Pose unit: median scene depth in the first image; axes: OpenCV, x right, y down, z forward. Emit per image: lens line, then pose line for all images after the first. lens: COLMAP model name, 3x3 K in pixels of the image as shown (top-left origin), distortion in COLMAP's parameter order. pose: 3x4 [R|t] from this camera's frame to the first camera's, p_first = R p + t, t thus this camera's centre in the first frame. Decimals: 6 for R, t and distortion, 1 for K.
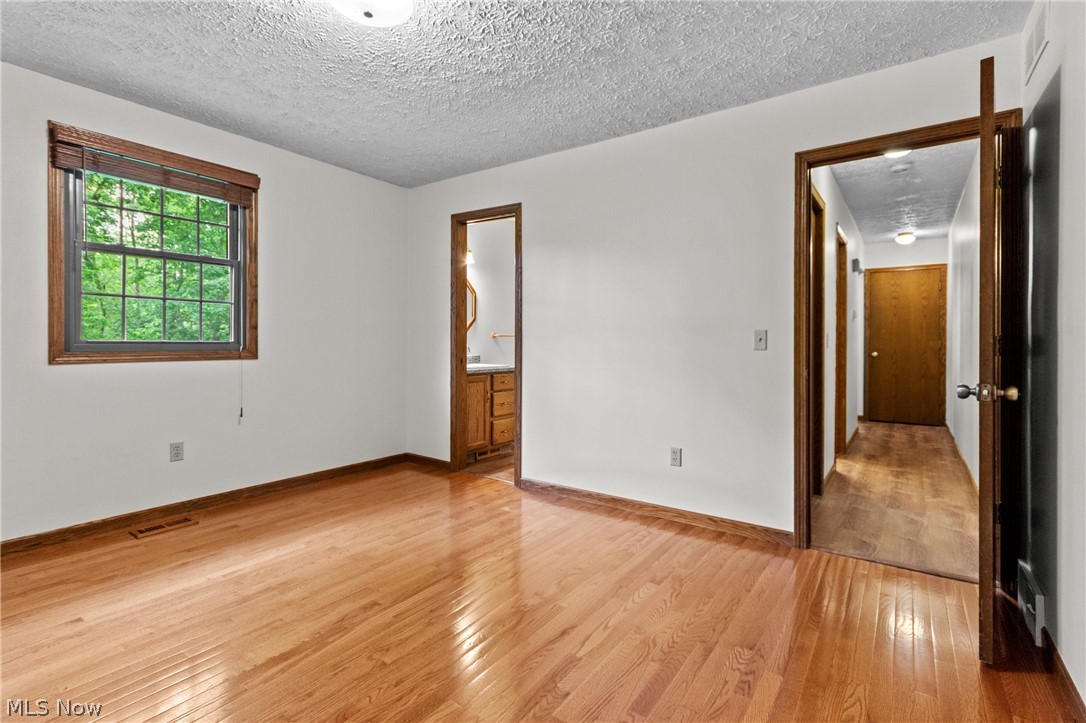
lens RADIAL K [[507.0, 0, 544.8], [0, 507.0, 341.0], [0, 0, 1]] dist [-0.000881, 0.002332]
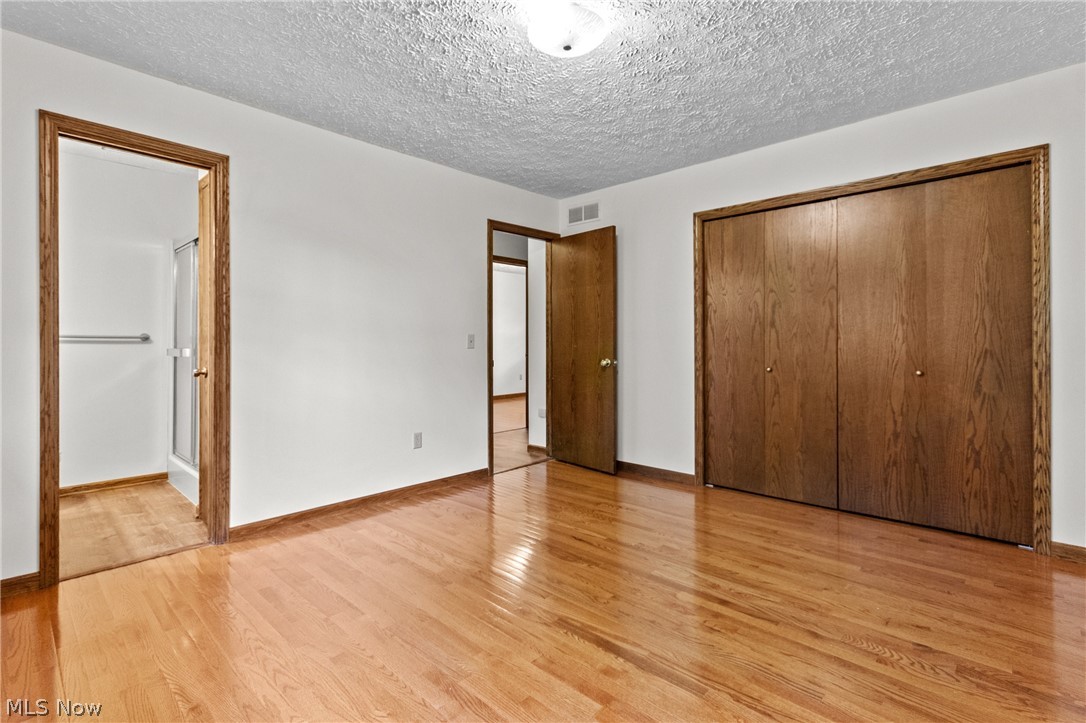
lens RADIAL K [[507.0, 0, 547.8], [0, 507.0, 335.7], [0, 0, 1]] dist [-0.000881, 0.002332]
pose [[0.136468, 0.013874, 0.990547, -0.869482], [0.009720, 0.999835, -0.015343, 0.005577], [-0.990597, 0.011722, 0.136311, 0.538129]]
